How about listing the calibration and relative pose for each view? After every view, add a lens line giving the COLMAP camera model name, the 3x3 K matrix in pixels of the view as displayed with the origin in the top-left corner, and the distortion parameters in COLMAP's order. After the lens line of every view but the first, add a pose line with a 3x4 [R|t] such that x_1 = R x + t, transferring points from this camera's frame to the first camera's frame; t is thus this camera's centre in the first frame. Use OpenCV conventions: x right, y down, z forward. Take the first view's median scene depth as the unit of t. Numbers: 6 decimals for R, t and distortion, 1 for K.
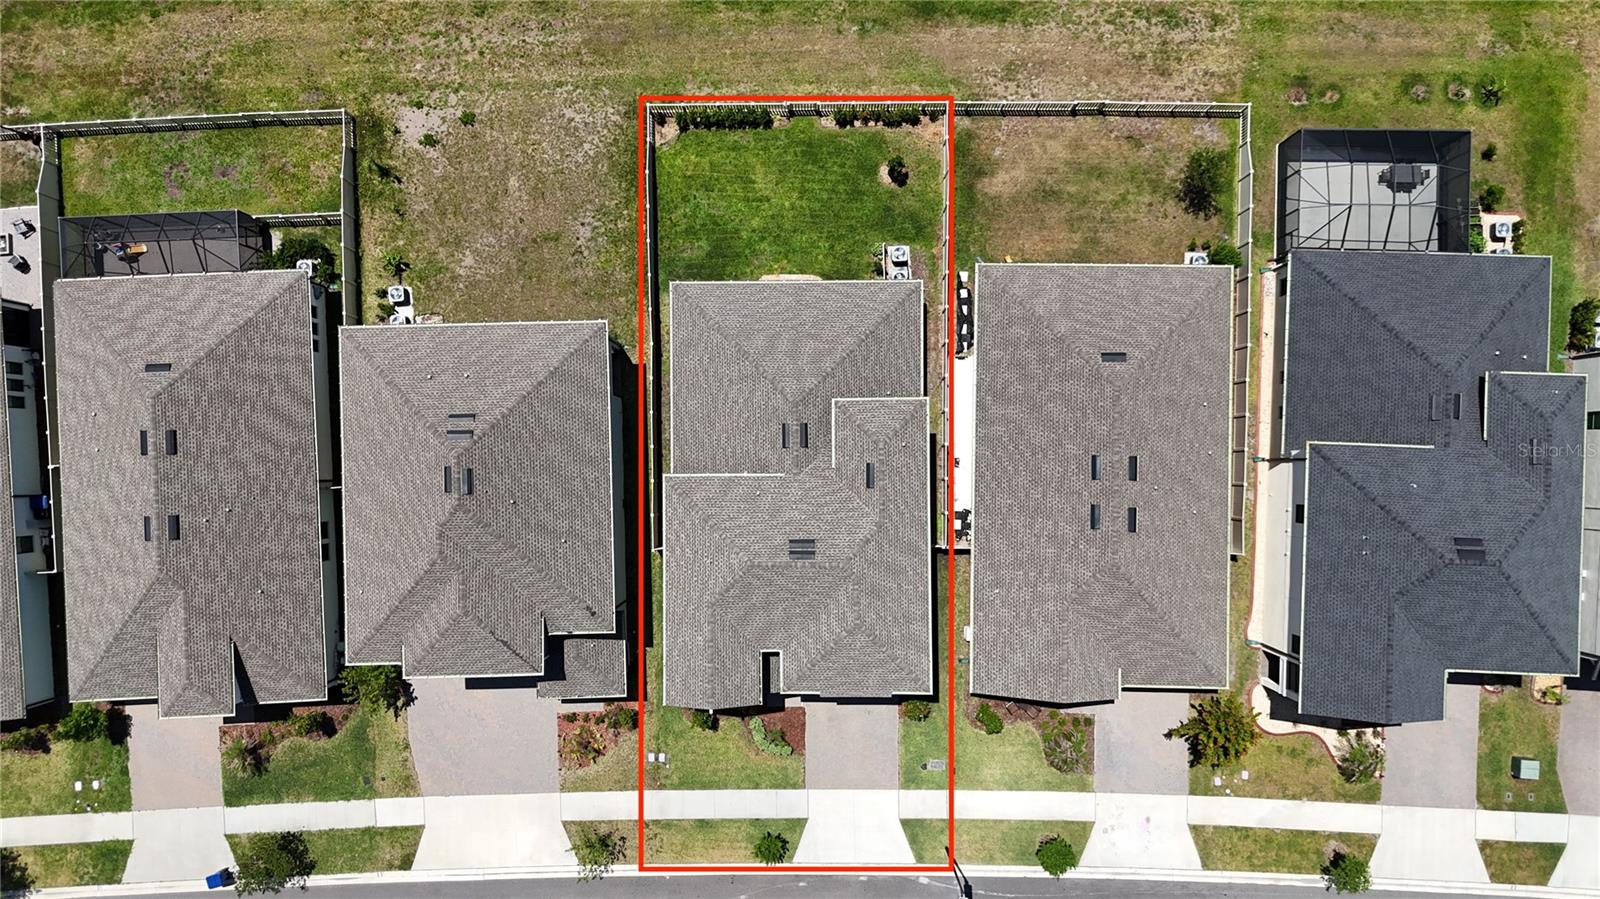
lens RADIAL K [[1176.2, 0, 792.5], [0, 1176.2, 442.1], [0, 0, 1]] dist [0.065806, -0.070123]
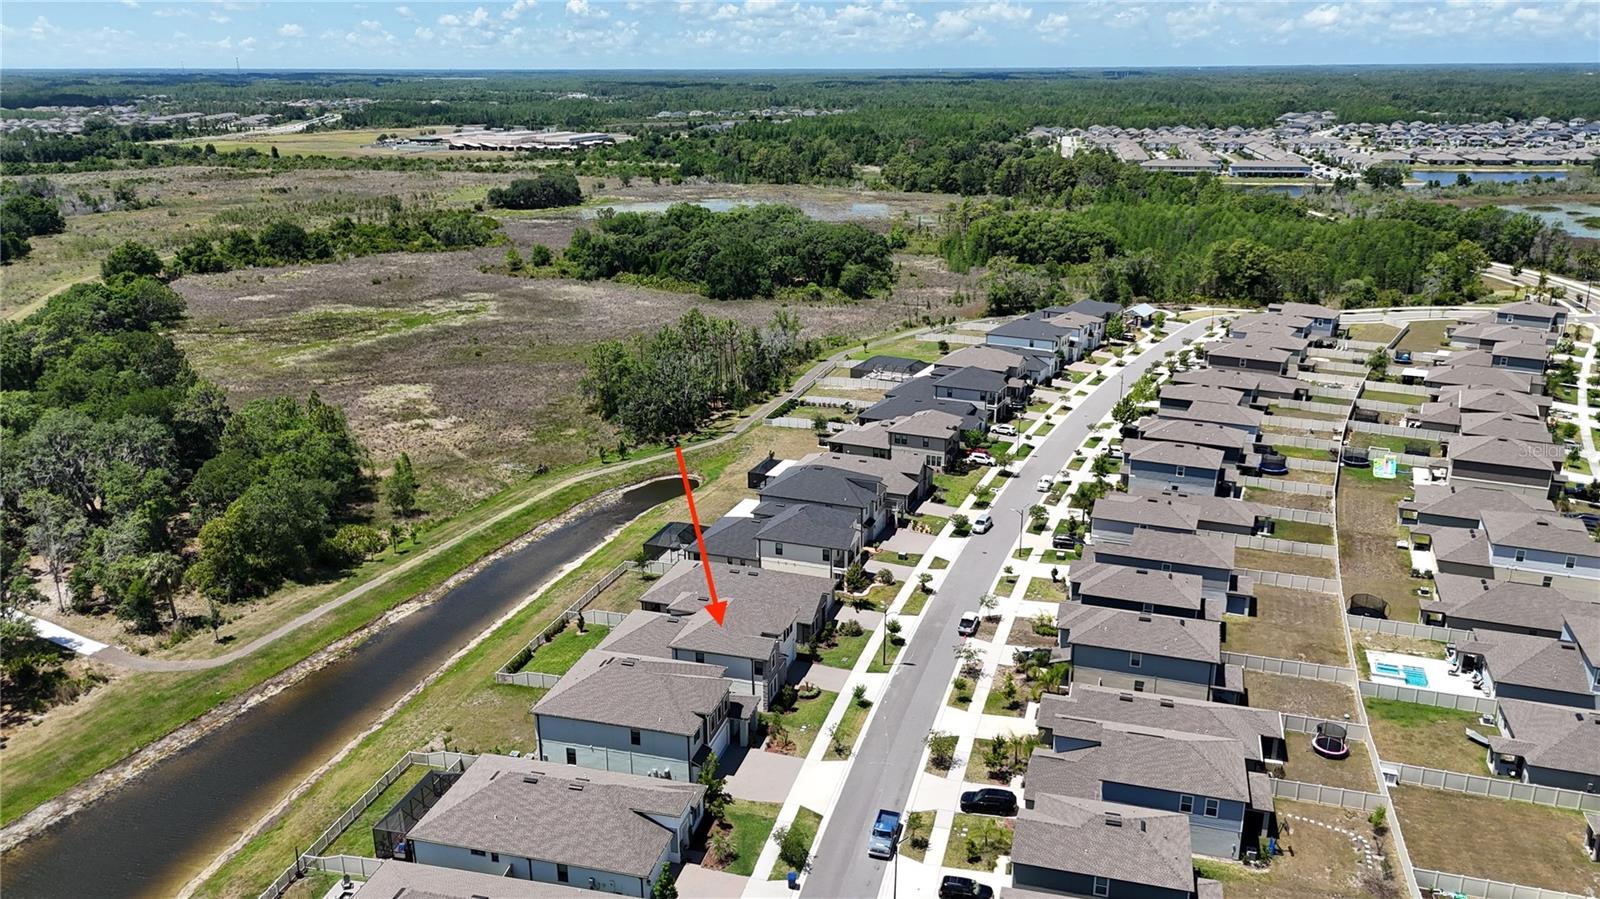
lens RADIAL K [[1176.2, 0, 794.1], [0, 1176.2, 449.4], [0, 0, 1]] dist [0.065806, -0.070123]
pose [[0.304873, -0.275336, 0.911725, -1.721349], [0.952219, 0.106402, -0.286281, 0.746726], [-0.018186, 0.955442, 0.294620, 0.016074]]
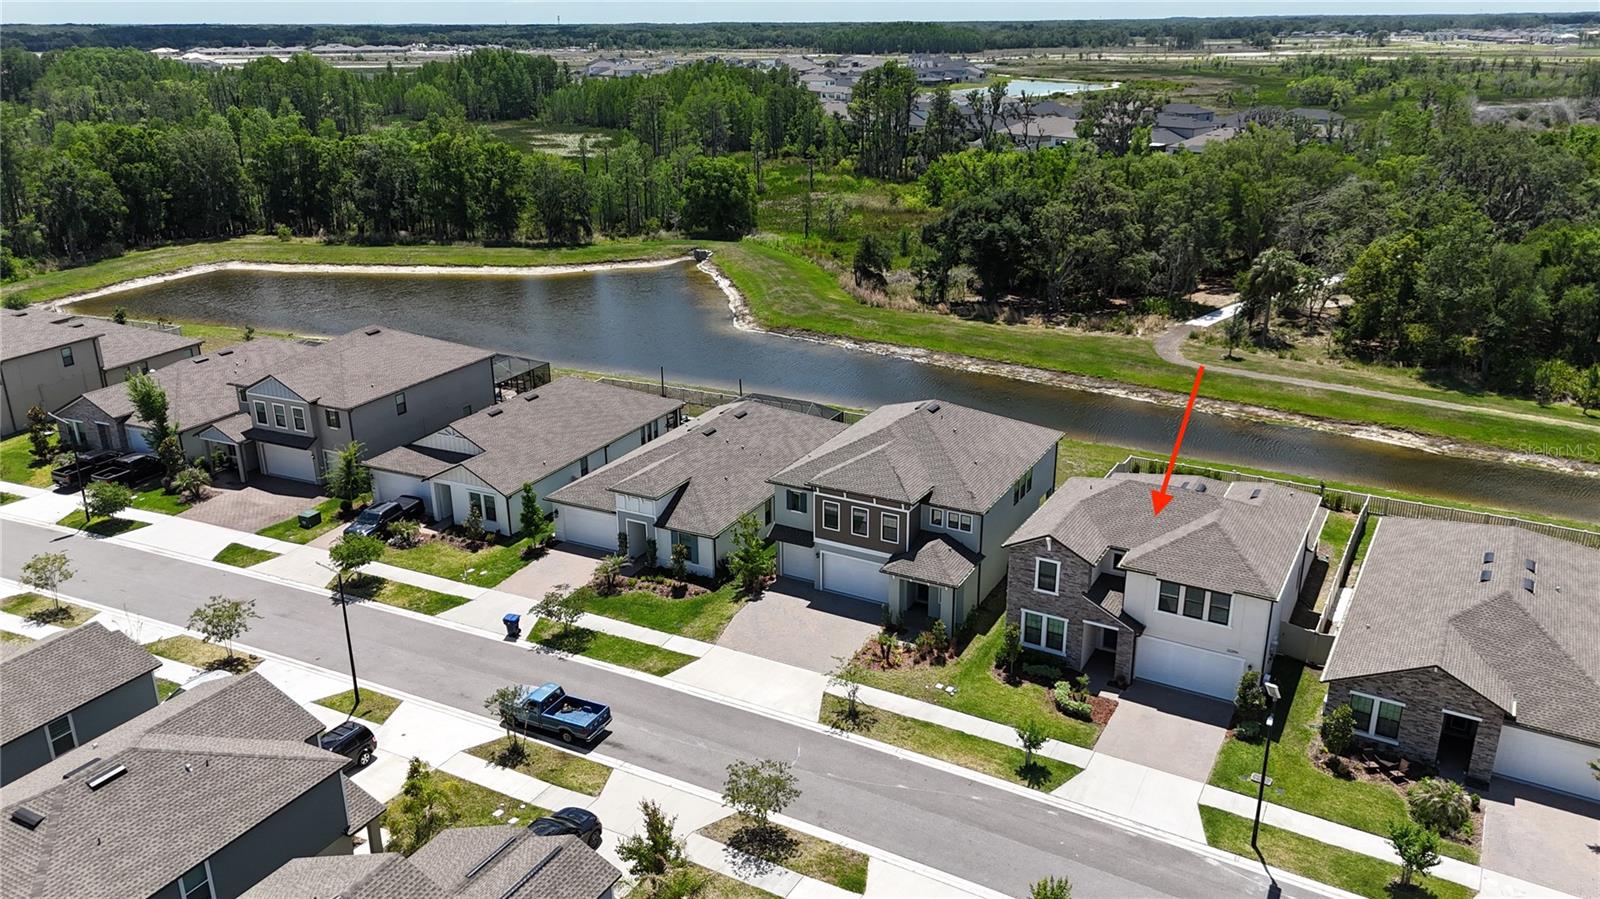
lens RADIAL K [[1176.2, 0, 792.6], [0, 1176.2, 443.1], [0, 0, 1]] dist [0.065806, -0.070123]
pose [[0.861381, 0.177893, -0.475791, 0.191769], [-0.507934, 0.310992, -0.803297, 1.019579], [0.005067, 0.933615, 0.358241, 0.484060]]
